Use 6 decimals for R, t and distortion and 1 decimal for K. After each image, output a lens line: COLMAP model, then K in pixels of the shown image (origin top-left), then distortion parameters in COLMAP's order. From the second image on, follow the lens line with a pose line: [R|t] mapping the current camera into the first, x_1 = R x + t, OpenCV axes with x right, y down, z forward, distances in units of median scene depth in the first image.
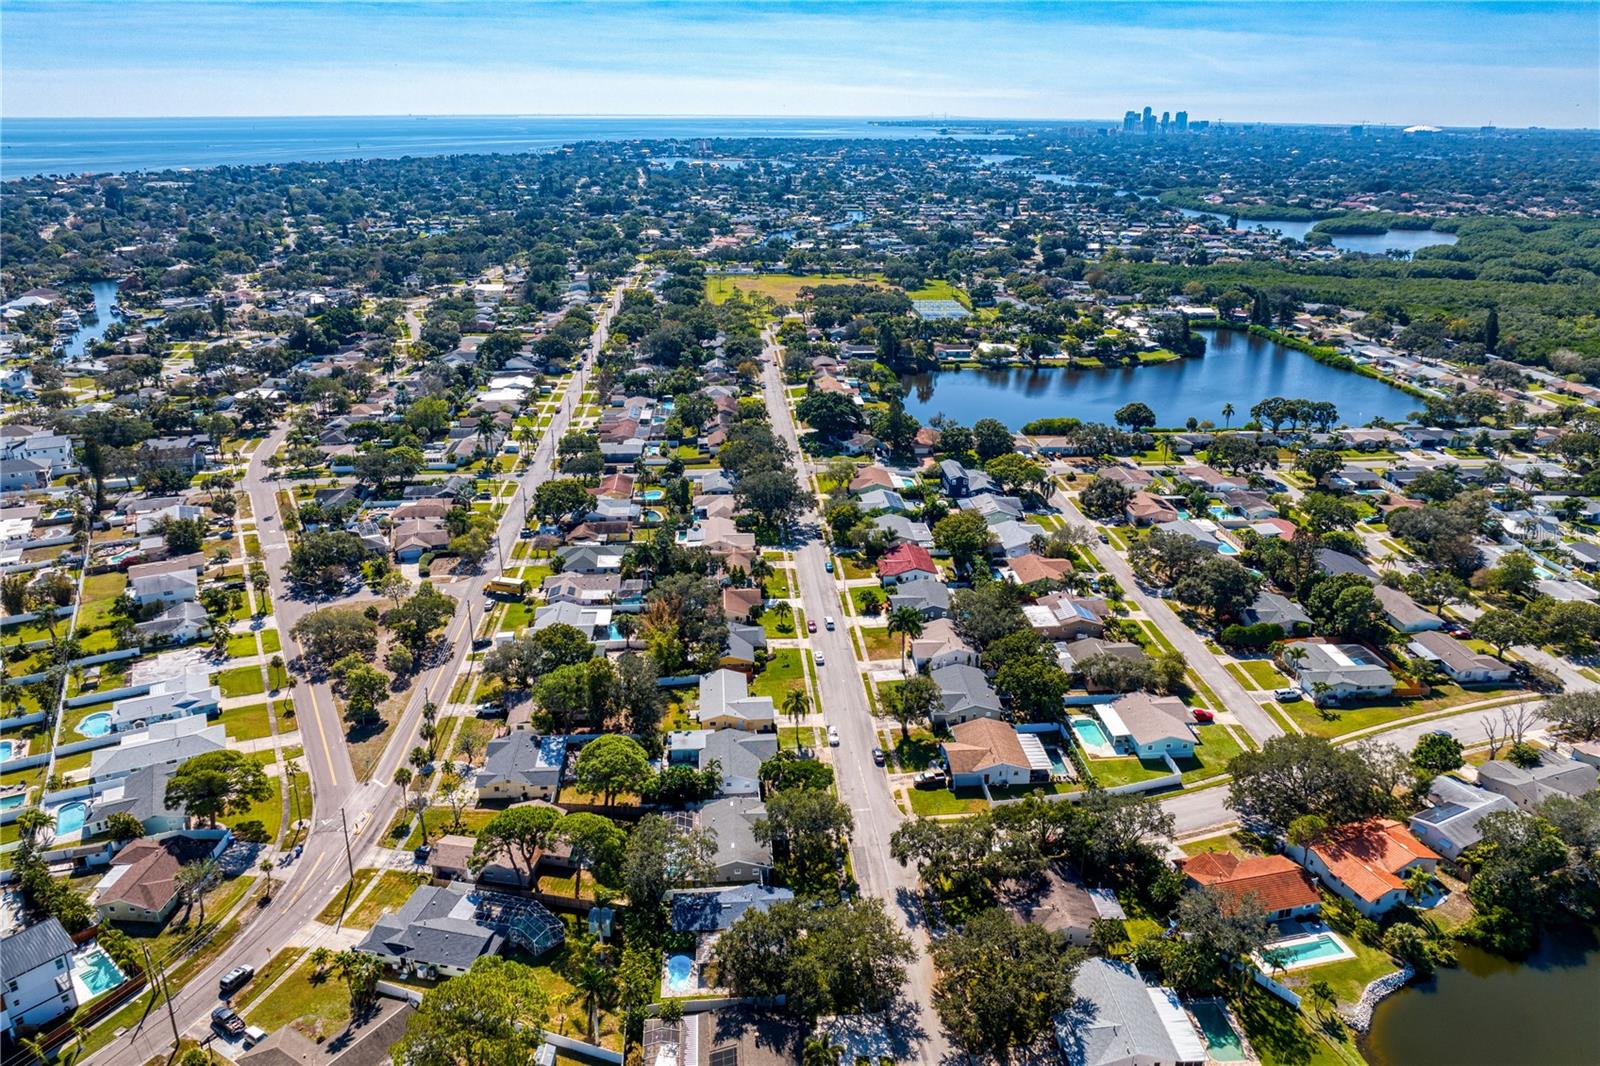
lens RADIAL K [[1132.7, 0, 805.1], [0, 1132.7, 507.3], [0, 0, 1]] dist [-0.037991, -0.000830]
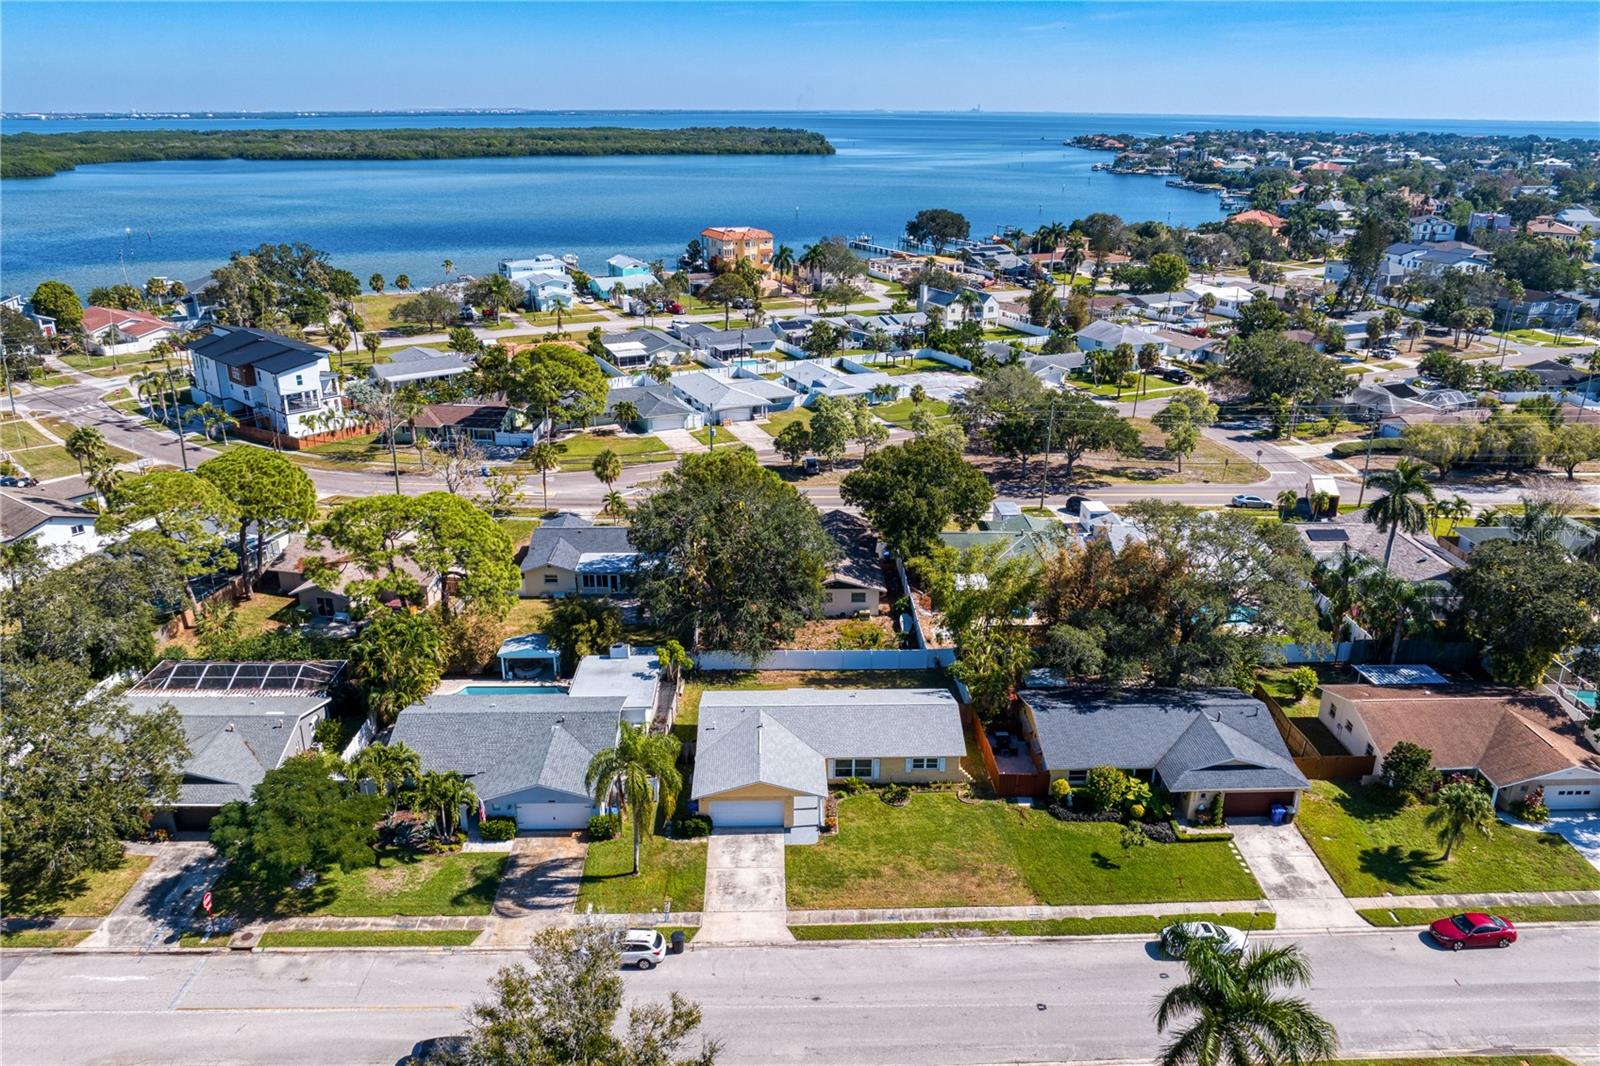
lens RADIAL K [[1132.7, 0, 805.1], [0, 1132.7, 507.3], [0, 0, 1]] dist [-0.037991, -0.000830]
pose [[-0.050480, 0.327788, -0.943402, 0.207249], [-0.337155, 0.883560, 0.325036, -0.008013], [0.940095, 0.334480, 0.065913, 0.785852]]
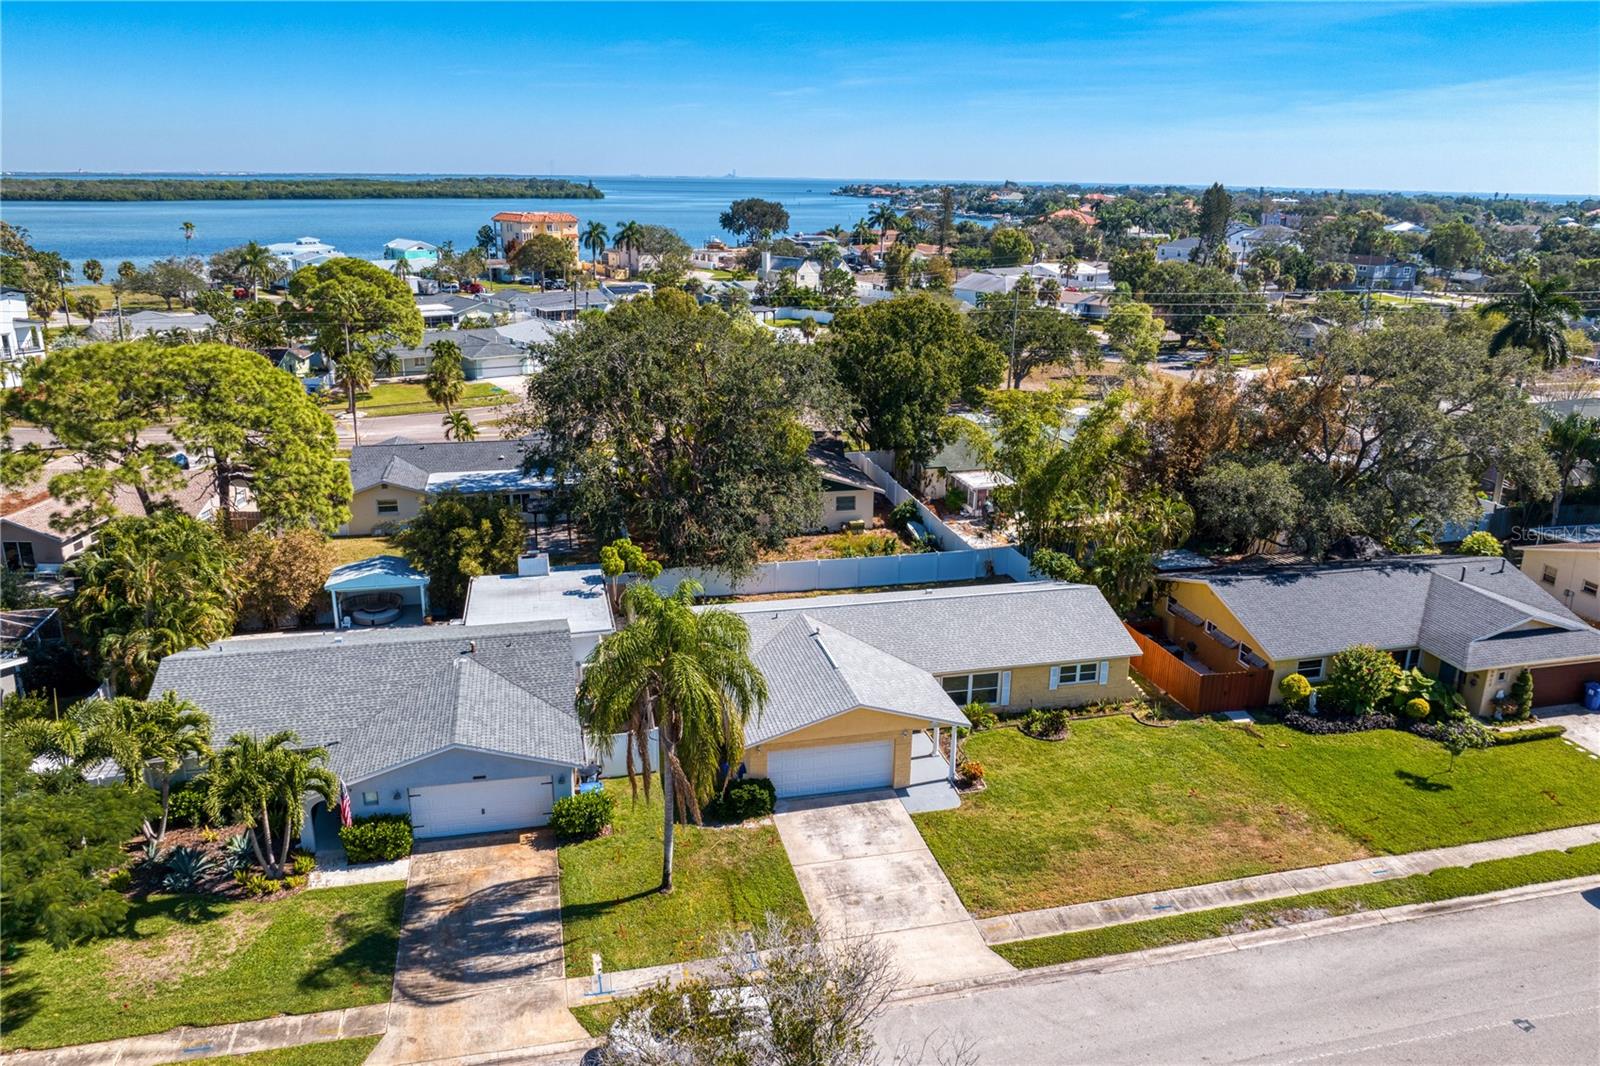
lens RADIAL K [[1147.1, 0, 804.7], [0, 1147.1, 504.9], [0, 0, 1]] dist [-0.040736, 0.001592]
pose [[0.153259, 0.269330, -0.950775, 0.114247], [-0.340239, 0.917696, 0.205115, 0.086306], [0.927766, 0.292055, 0.232282, 0.764693]]
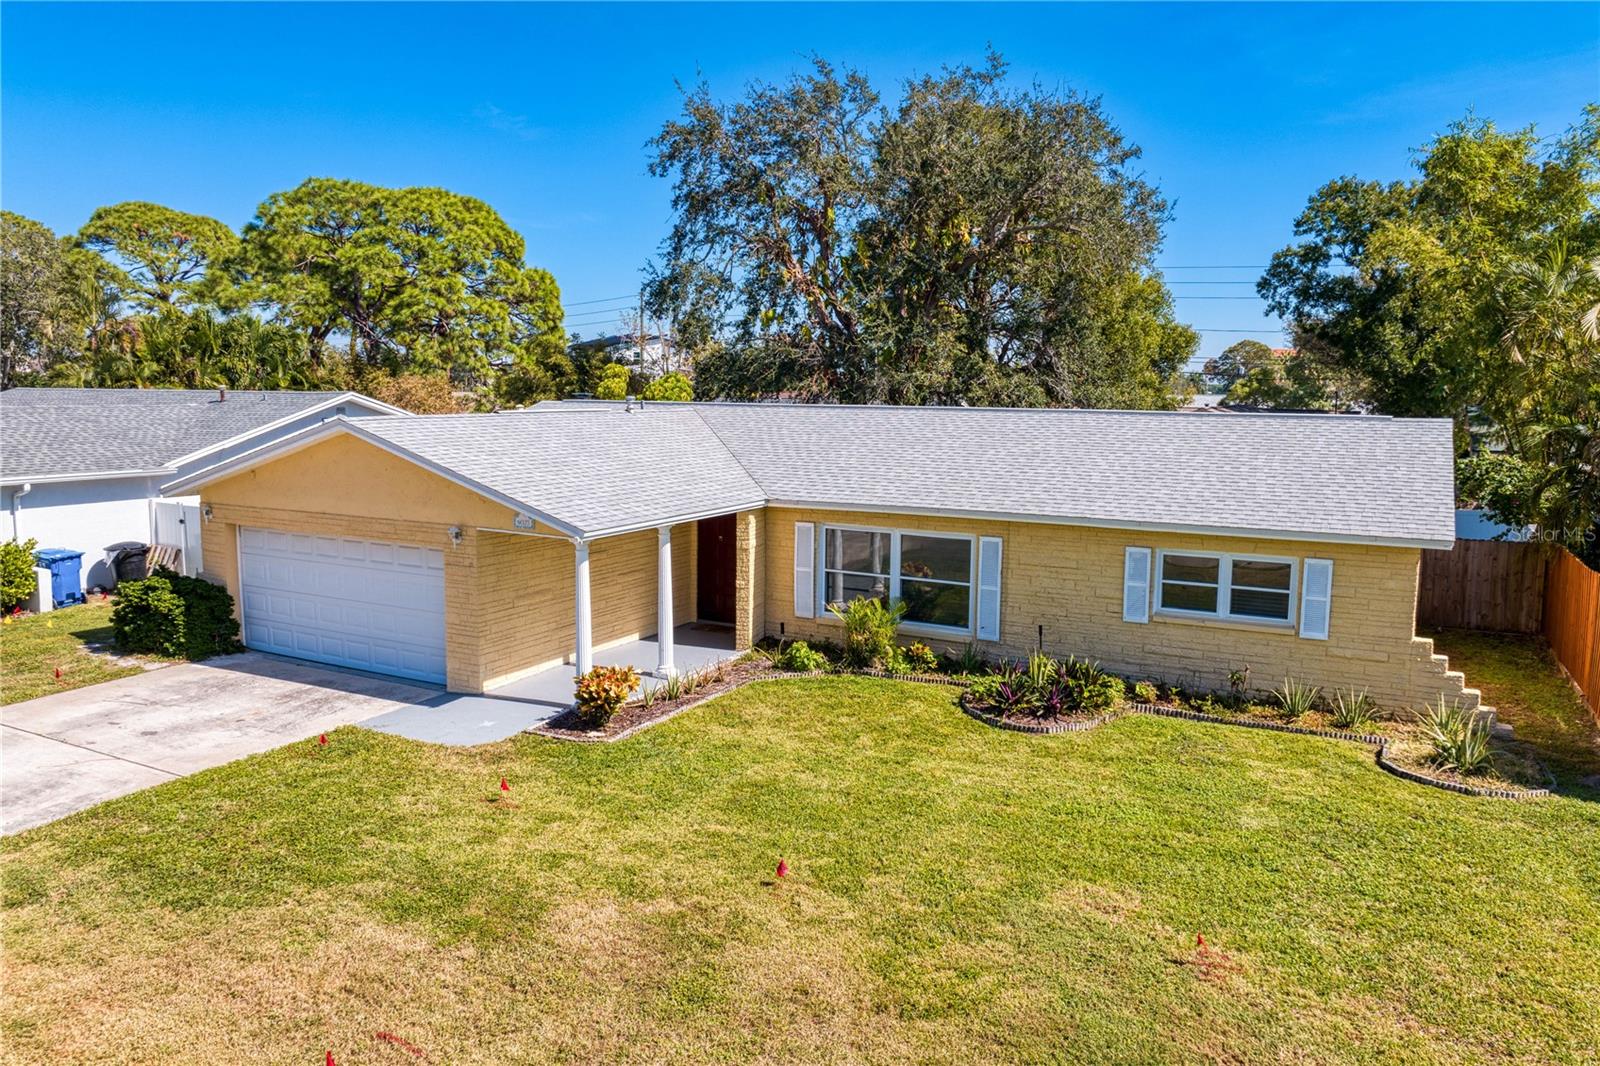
lens RADIAL K [[1132.7, 0, 805.1], [0, 1132.7, 507.3], [0, 0, 1]] dist [-0.037991, -0.000830]
pose [[-0.537476, 0.079629, -0.839511, 0.013927], [-0.292137, 0.916302, 0.273946, 0.120435], [0.791060, 0.392492, -0.469228, 0.864416]]
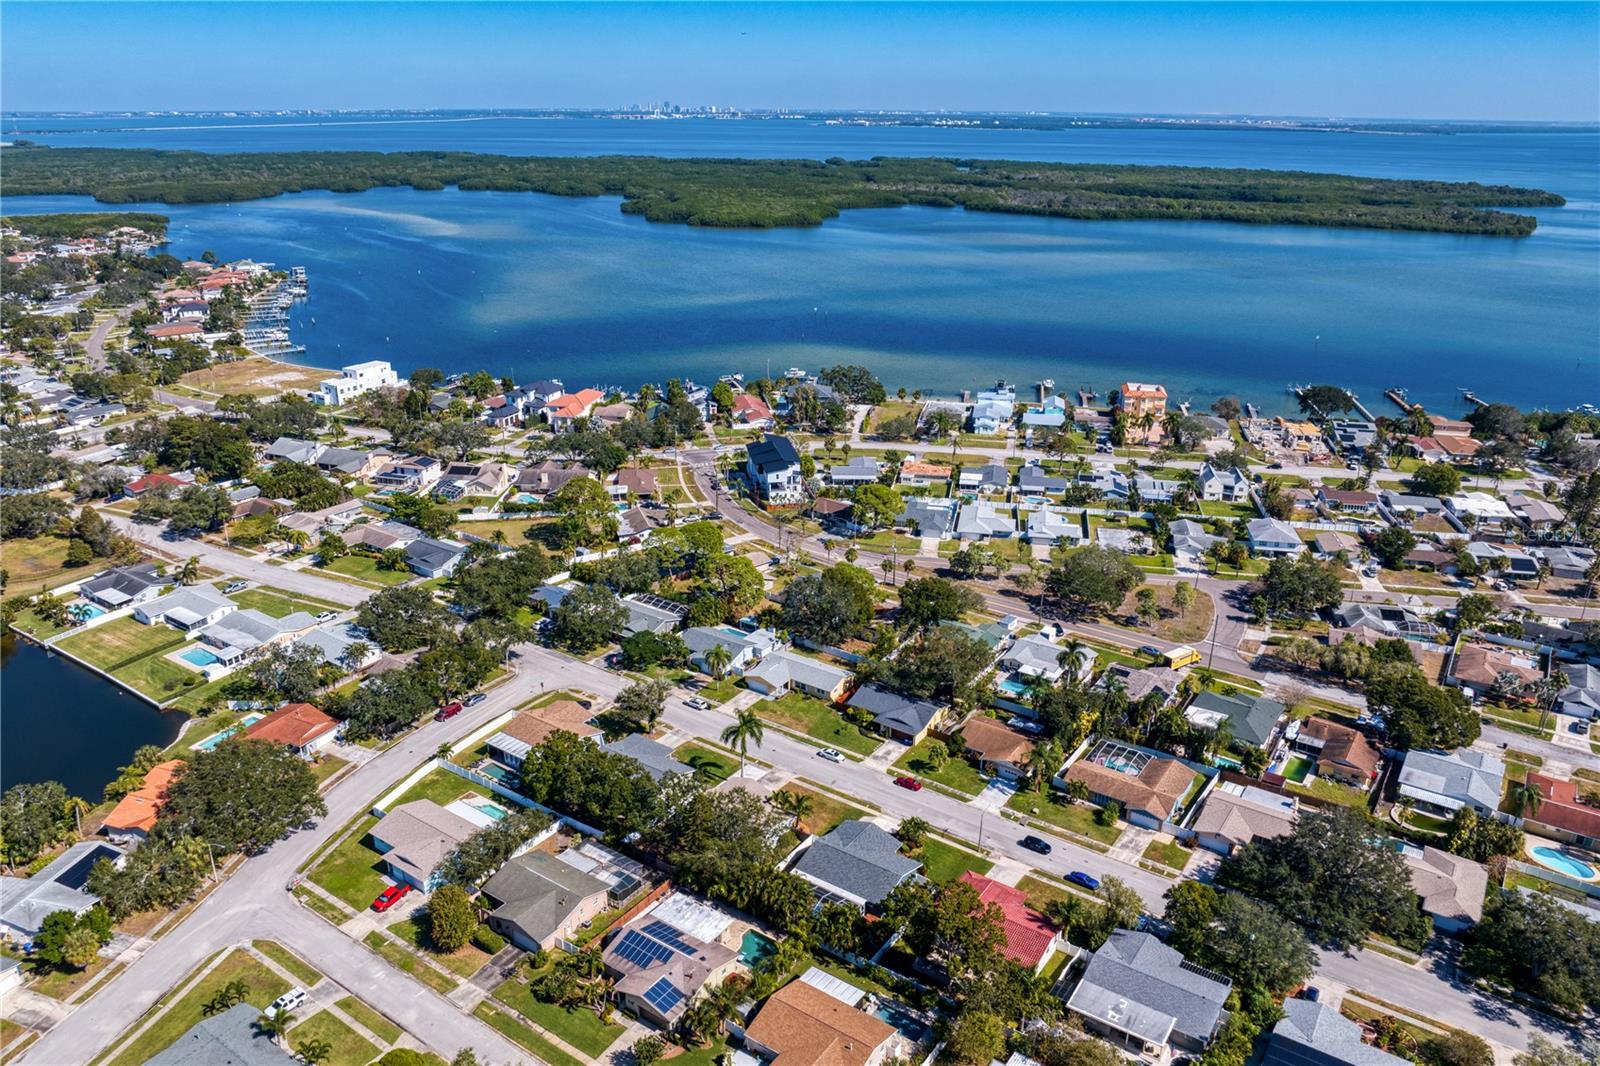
lens RADIAL K [[1132.7, 0, 805.1], [0, 1132.7, 507.3], [0, 0, 1]] dist [-0.037991, -0.000830]
pose [[-0.632730, 0.251197, -0.732498, 0.543125], [-0.266038, 0.817835, 0.510265, -0.403997], [0.727239, 0.517732, -0.450641, 1.155540]]
